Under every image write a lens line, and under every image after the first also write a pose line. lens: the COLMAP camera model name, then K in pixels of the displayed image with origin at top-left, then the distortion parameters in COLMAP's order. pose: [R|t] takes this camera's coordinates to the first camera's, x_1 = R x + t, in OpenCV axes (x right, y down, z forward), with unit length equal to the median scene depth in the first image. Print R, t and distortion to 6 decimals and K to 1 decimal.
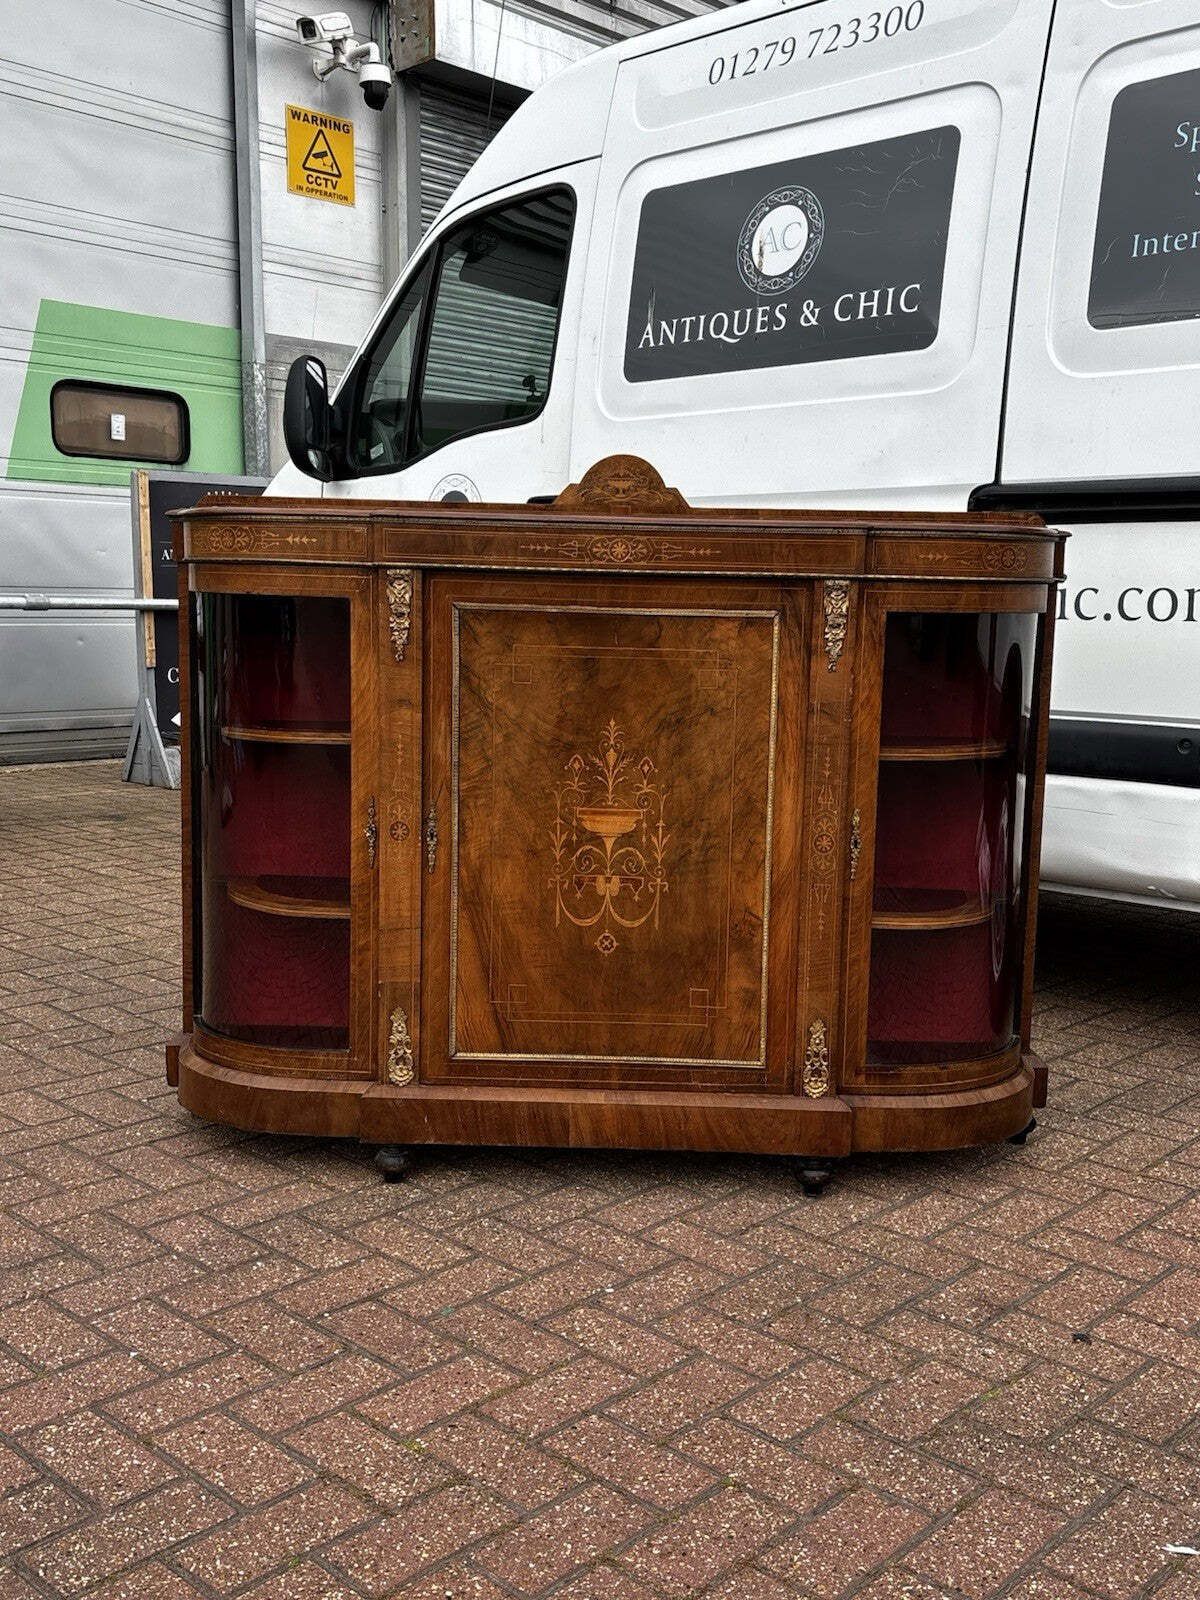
lens RADIAL K [[1610.5, 0, 609.2], [0, 1610.5, 806.5], [0, 0, 1]] dist [0.044730, 0.000000]
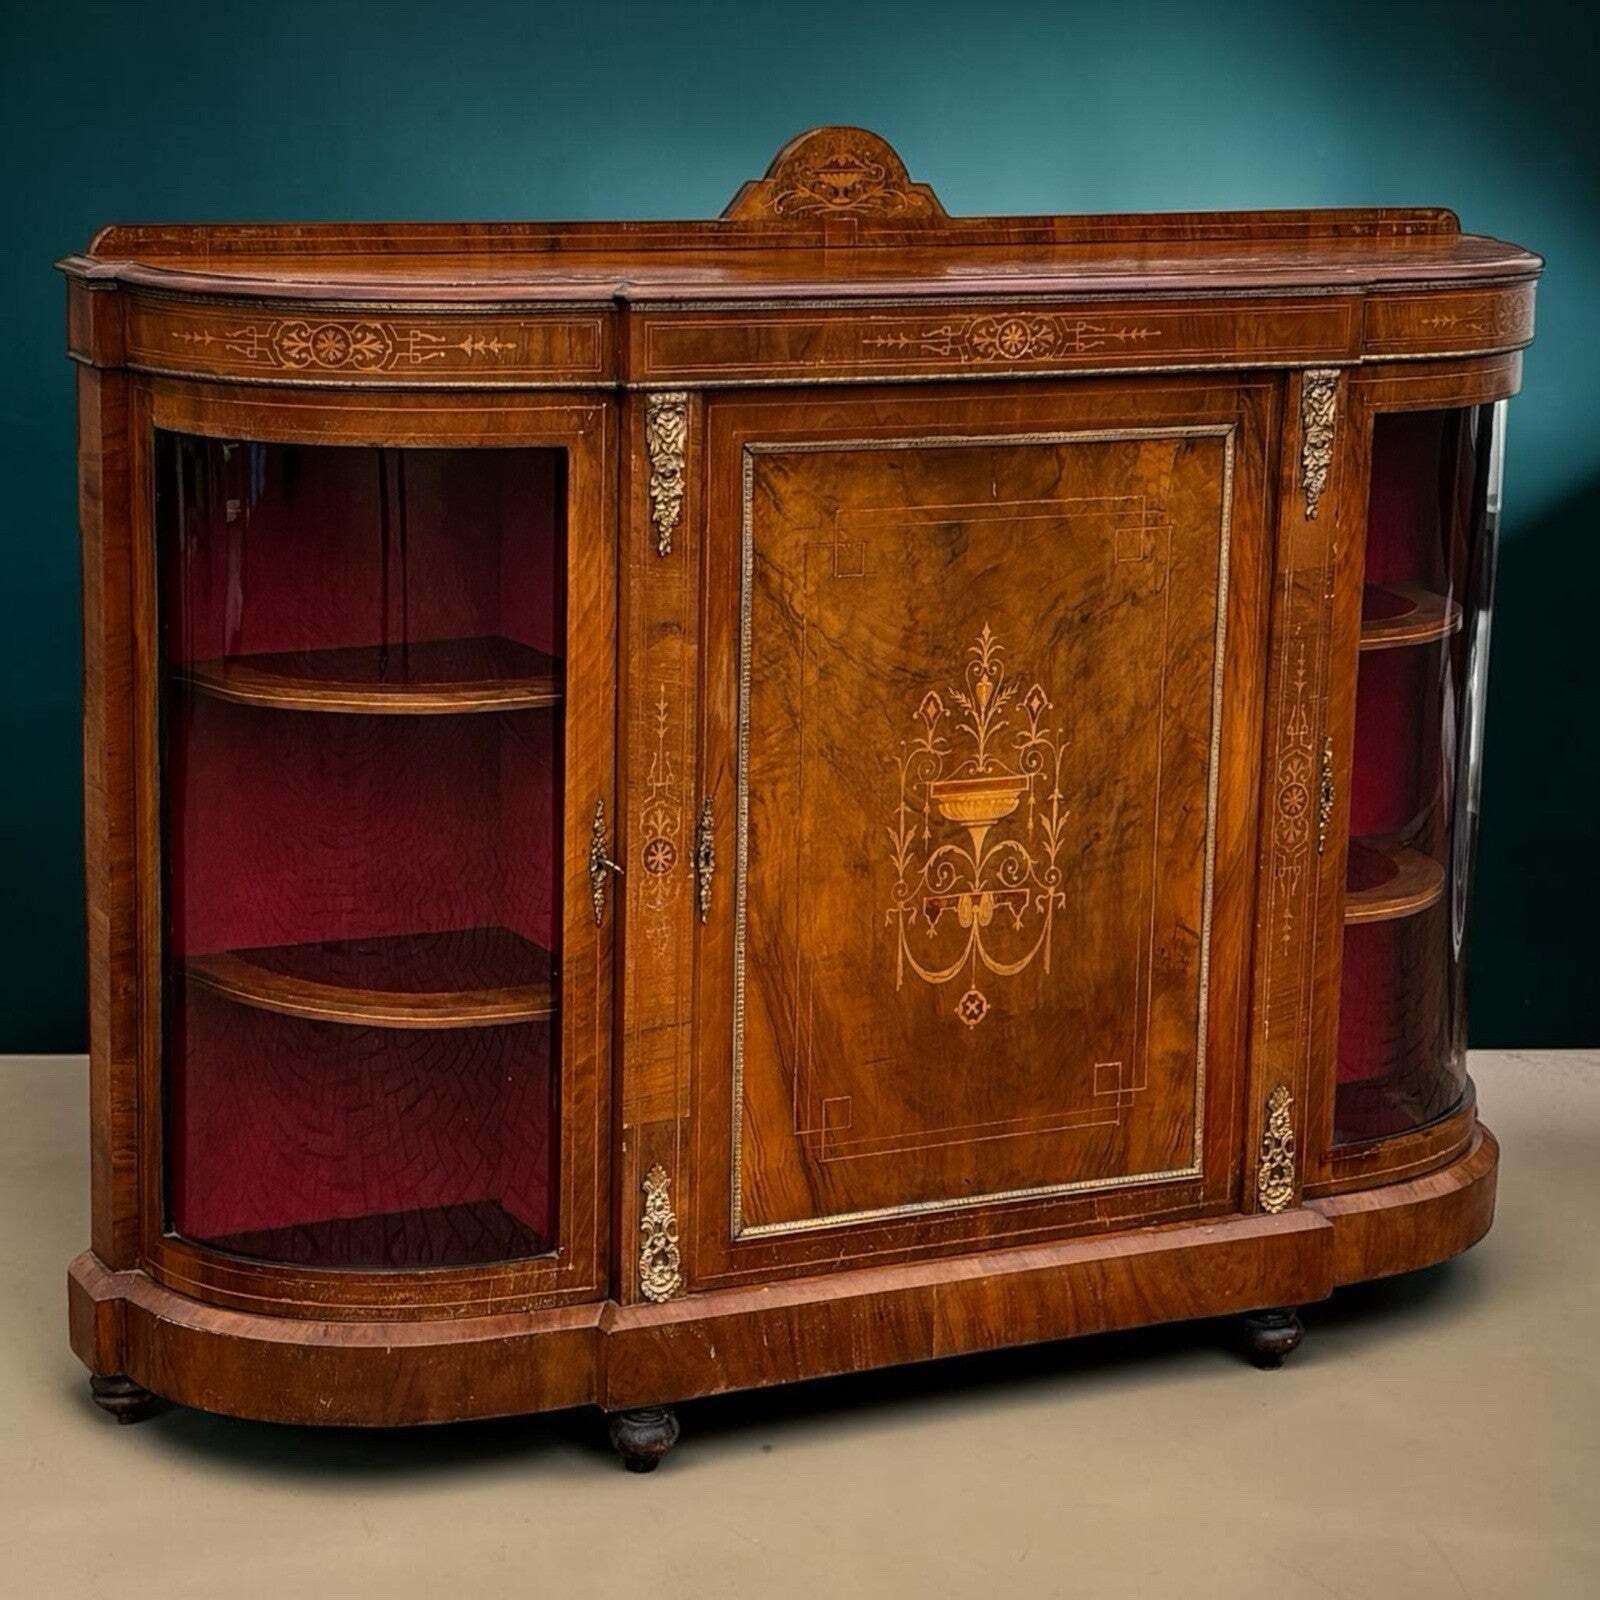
lens RADIAL K [[3844.7, 0, 767.5], [0, 3844.7, 843.0], [0, 0, 1]] dist [0.090272, 0.000000]
pose [[0.890018, -0.107204, 0.443143, -0.680801], [0.062180, 0.991422, 0.114958, -0.138818], [-0.451666, -0.074760, 0.889049, -0.198512]]
